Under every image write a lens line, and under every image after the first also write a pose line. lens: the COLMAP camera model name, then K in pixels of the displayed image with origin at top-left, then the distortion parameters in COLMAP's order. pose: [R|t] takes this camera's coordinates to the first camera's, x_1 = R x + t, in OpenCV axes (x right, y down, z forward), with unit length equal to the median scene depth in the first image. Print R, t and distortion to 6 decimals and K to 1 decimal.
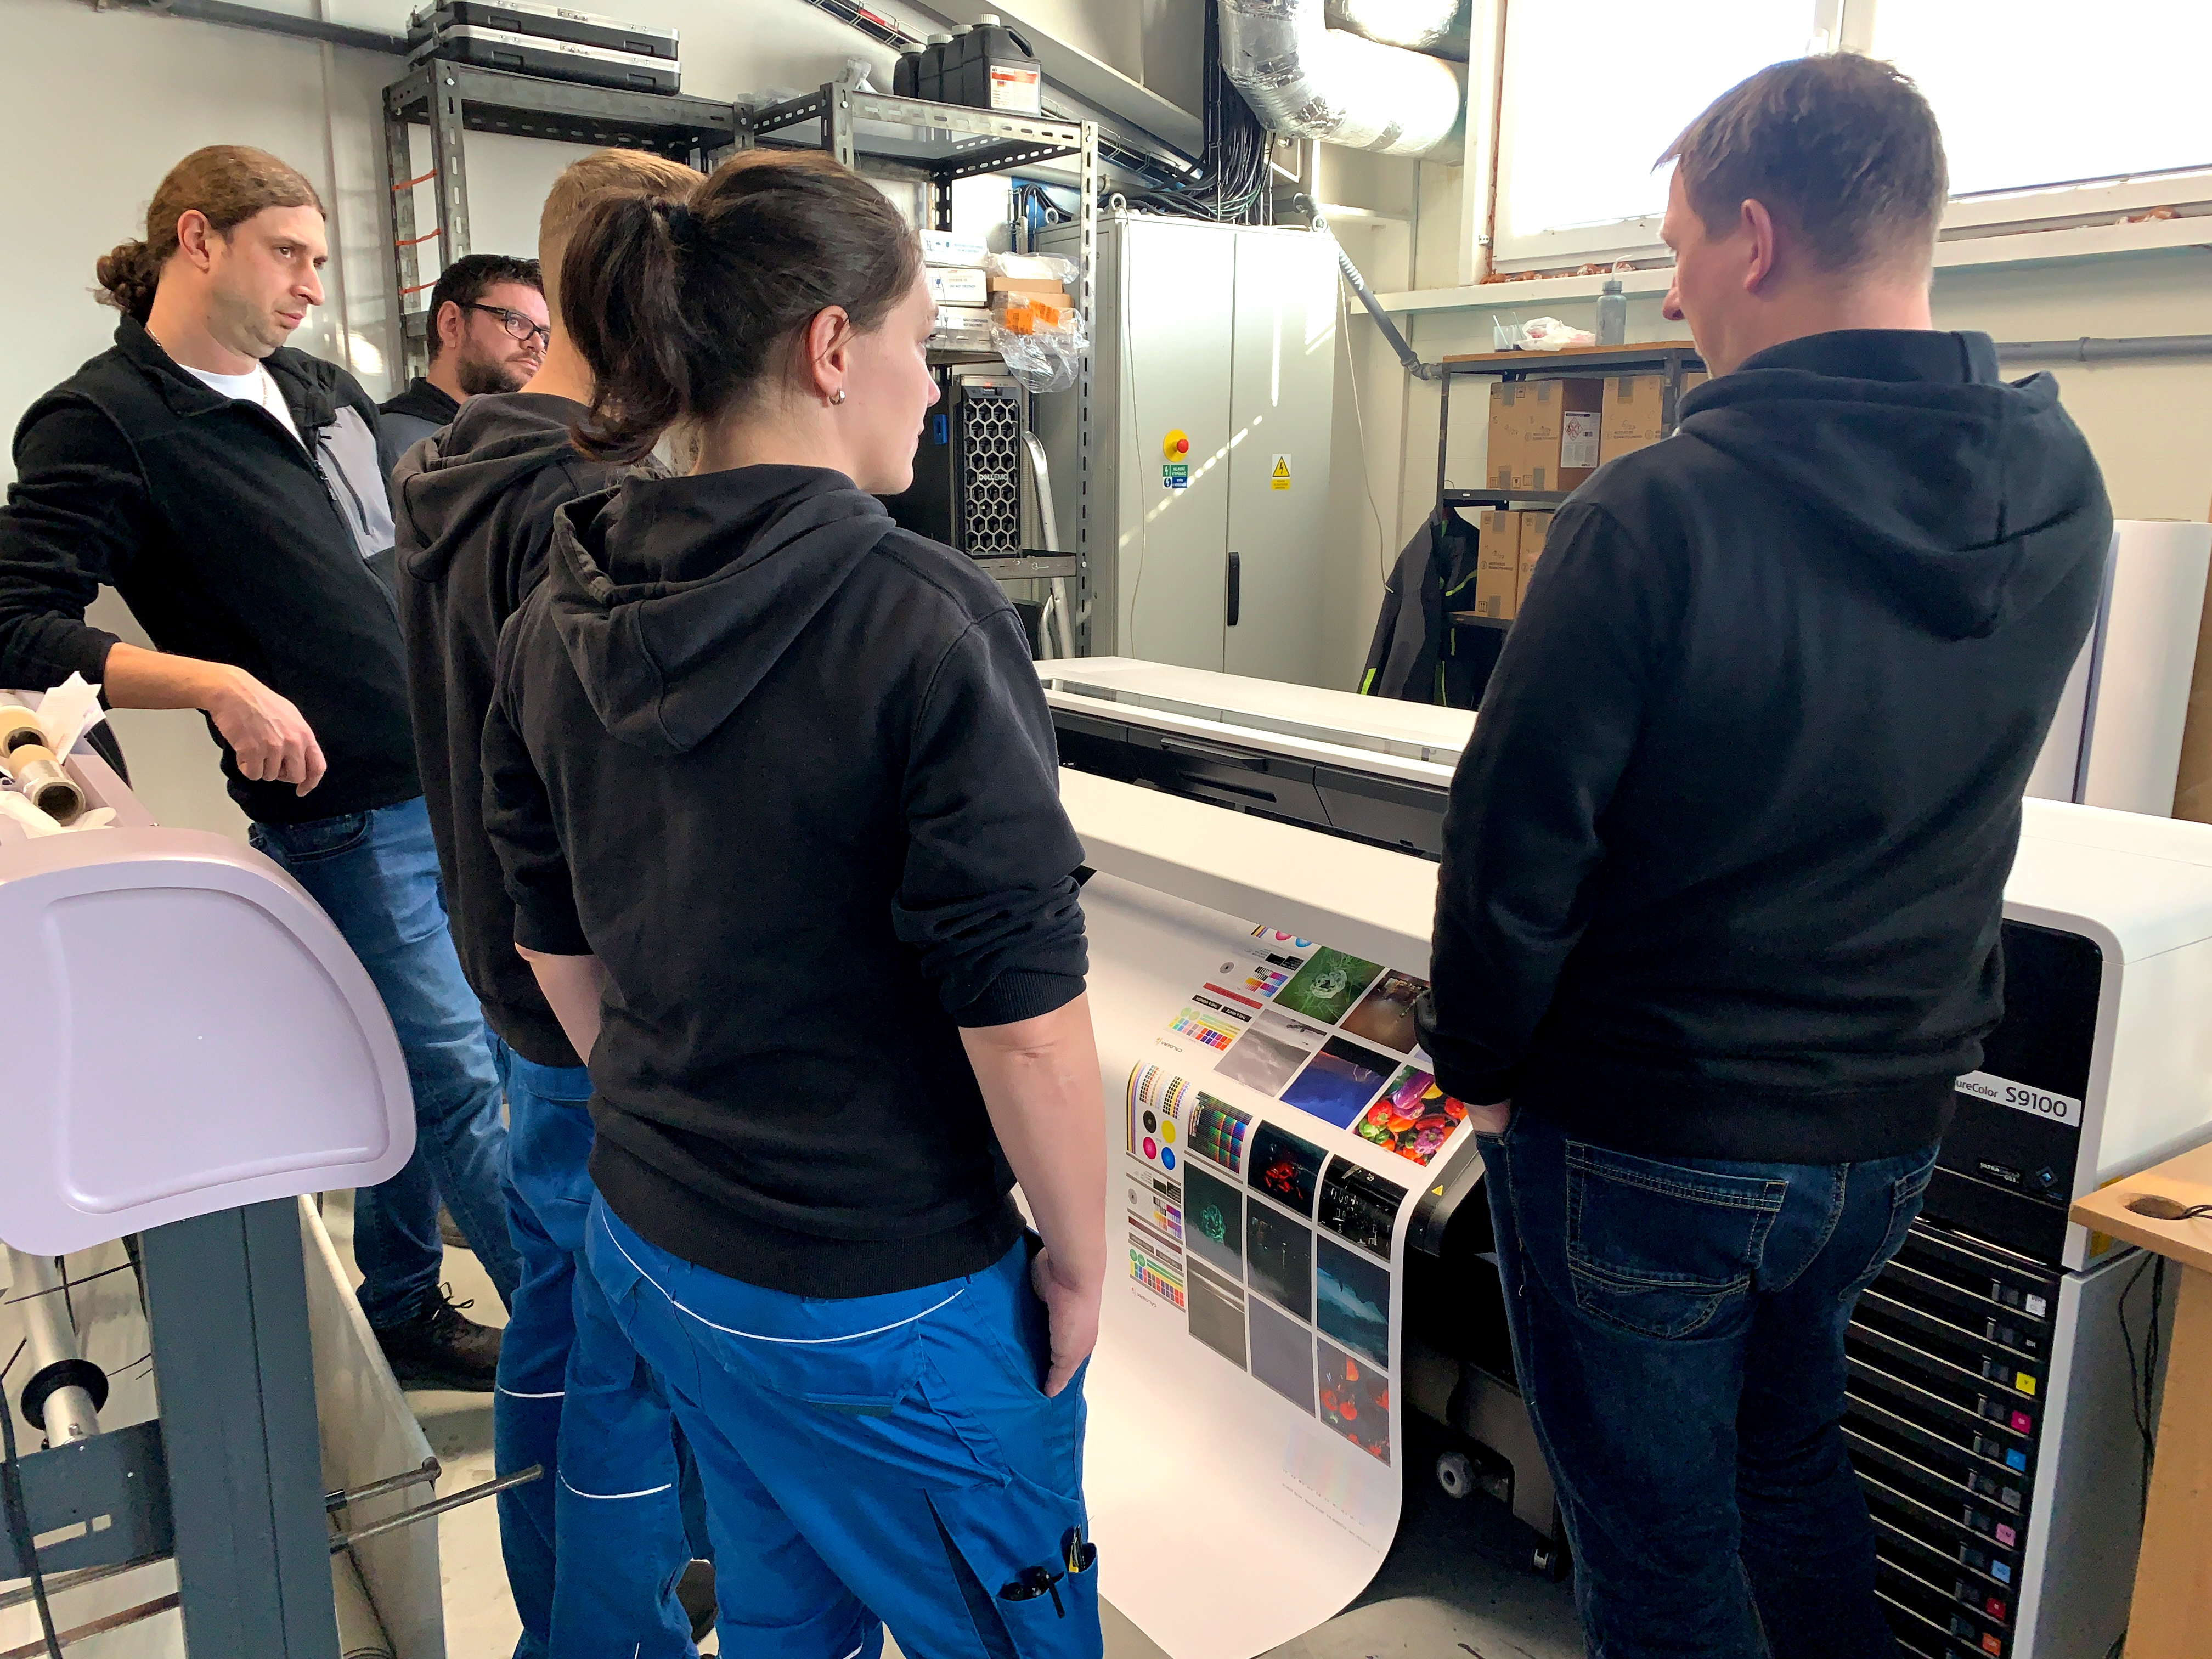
lens RADIAL K [[1698.1, 0, 1069.7], [0, 1698.1, 818.3], [0, 0, 1]] dist [0.048762, -0.065048]
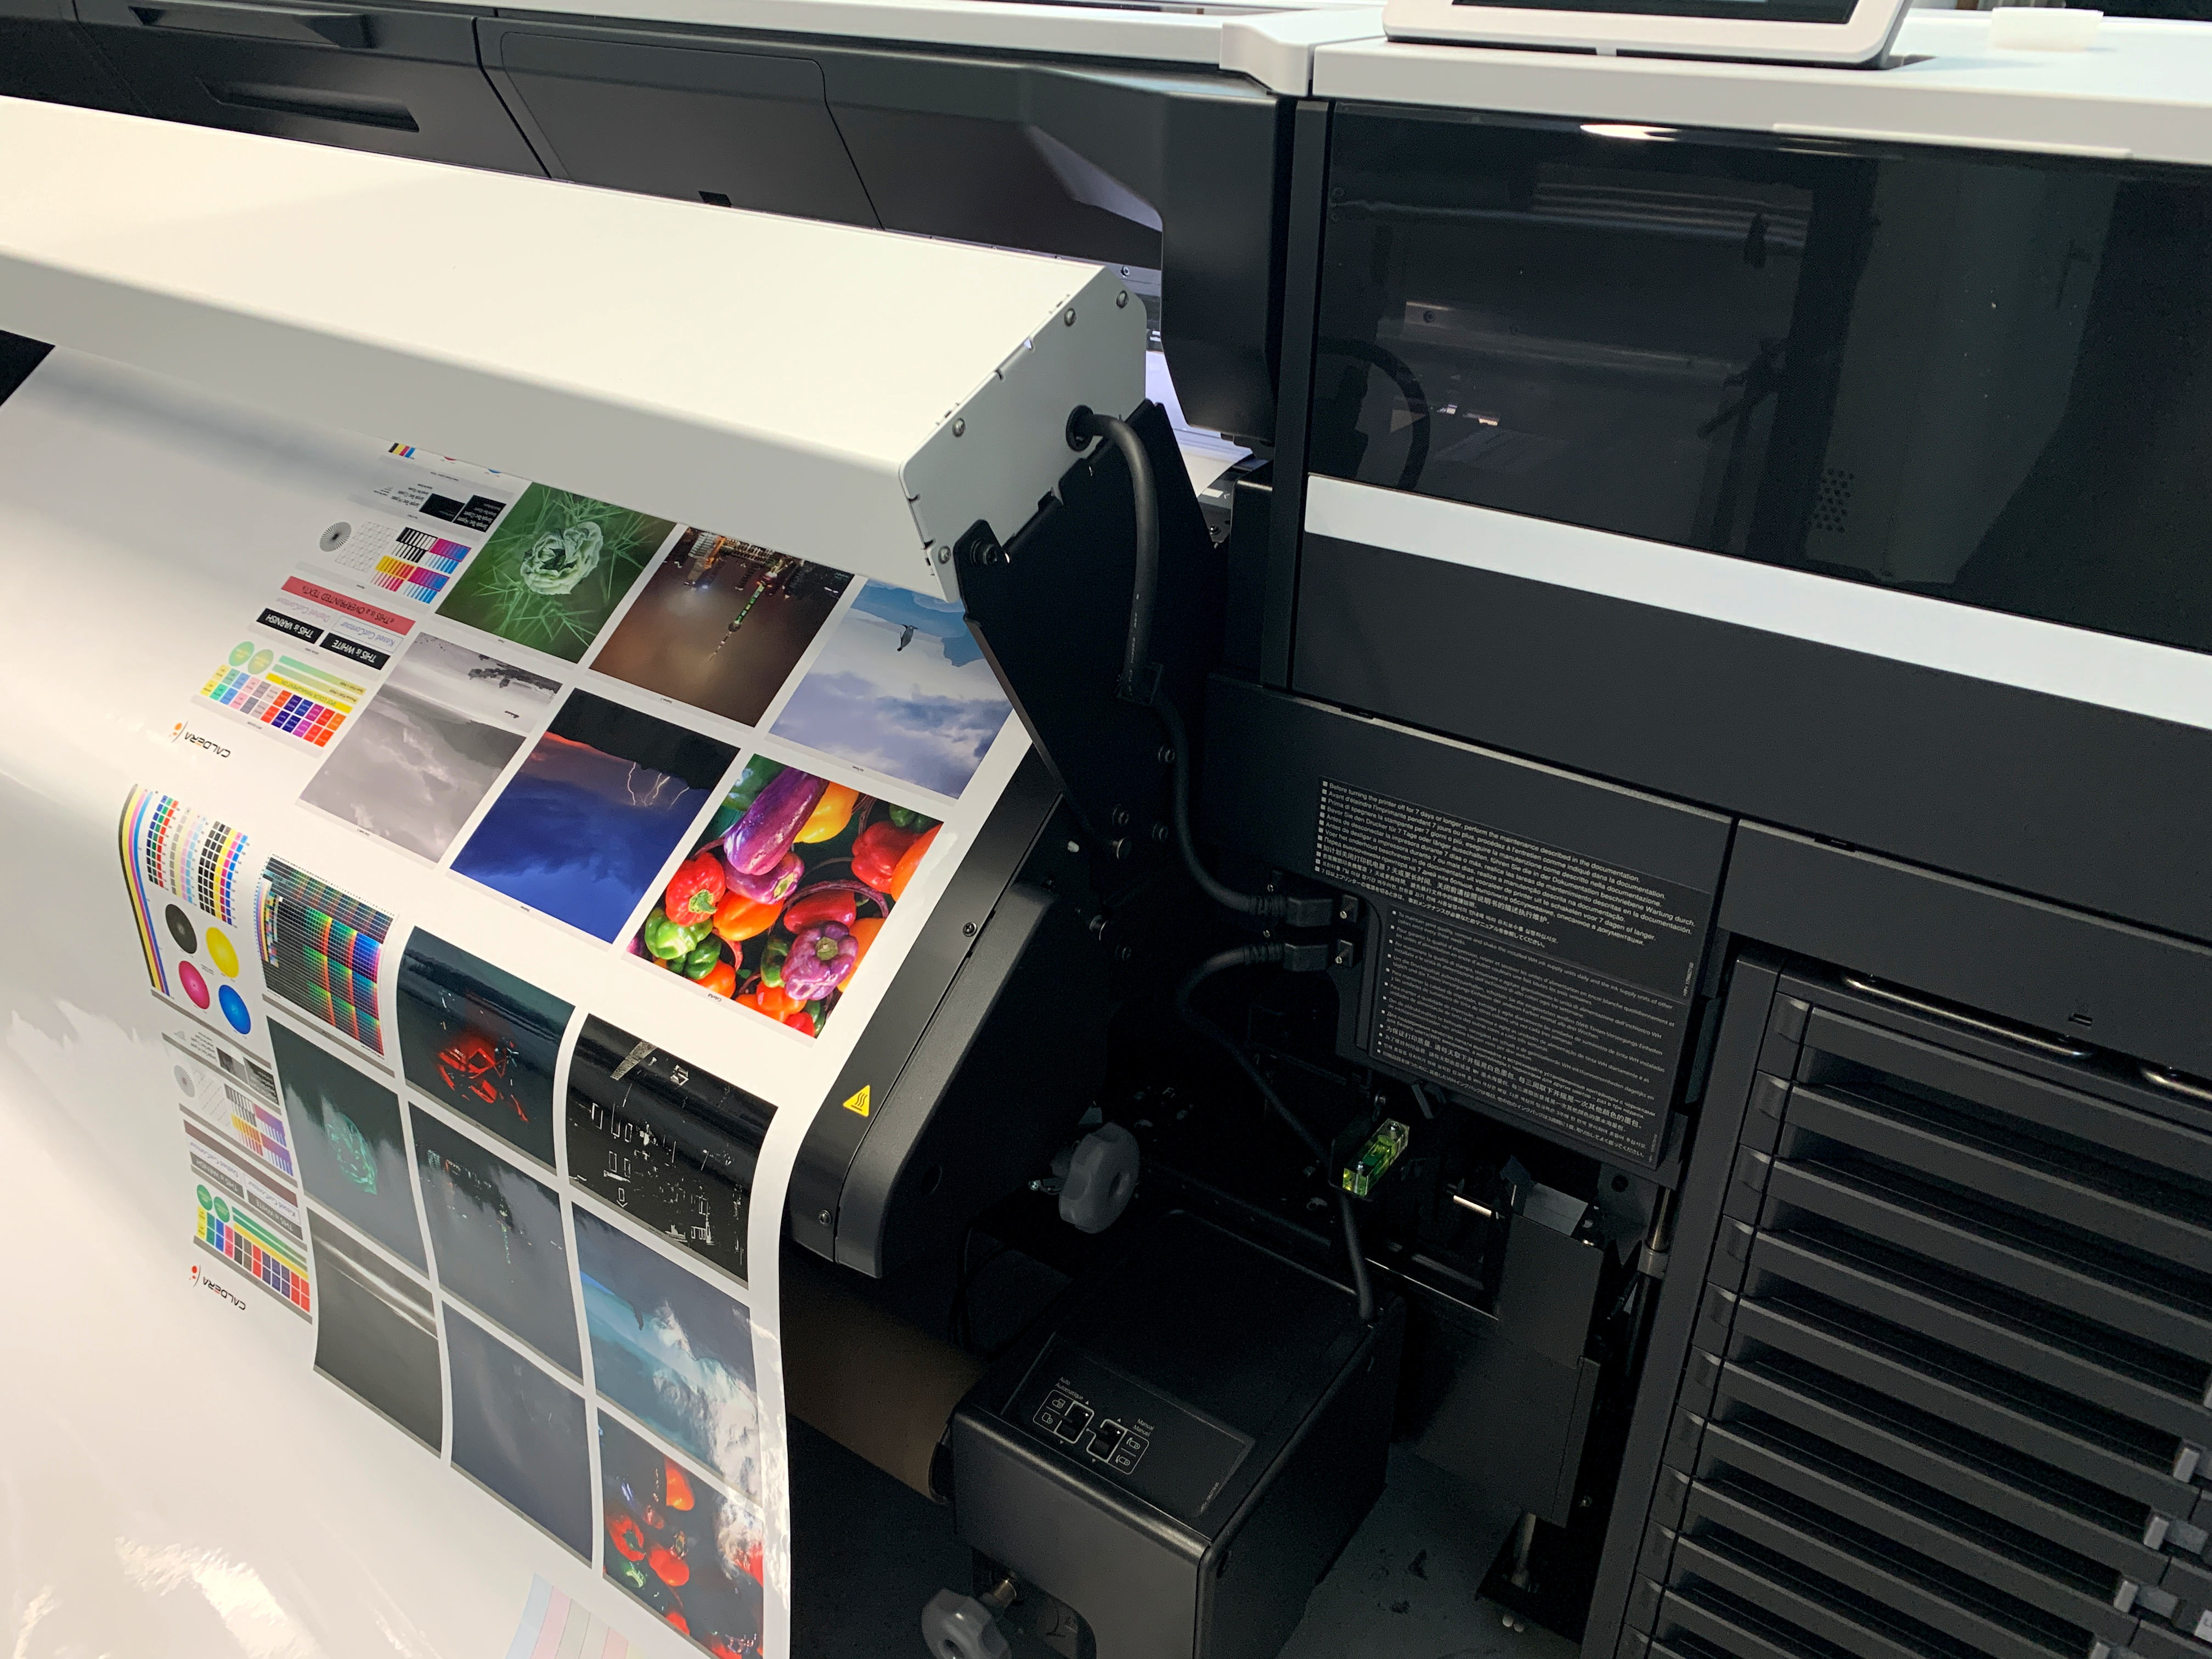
lens RADIAL K [[1698.1, 0, 1120.7], [0, 1698.1, 813.4], [0, 0, 1]] dist [0.048762, -0.065048]
pose [[0.935556, -0.159247, 0.315240, 0.120245], [0.061239, 0.952201, 0.299272, 0.034394], [-0.347830, -0.260680, 0.900589, 0.482701]]
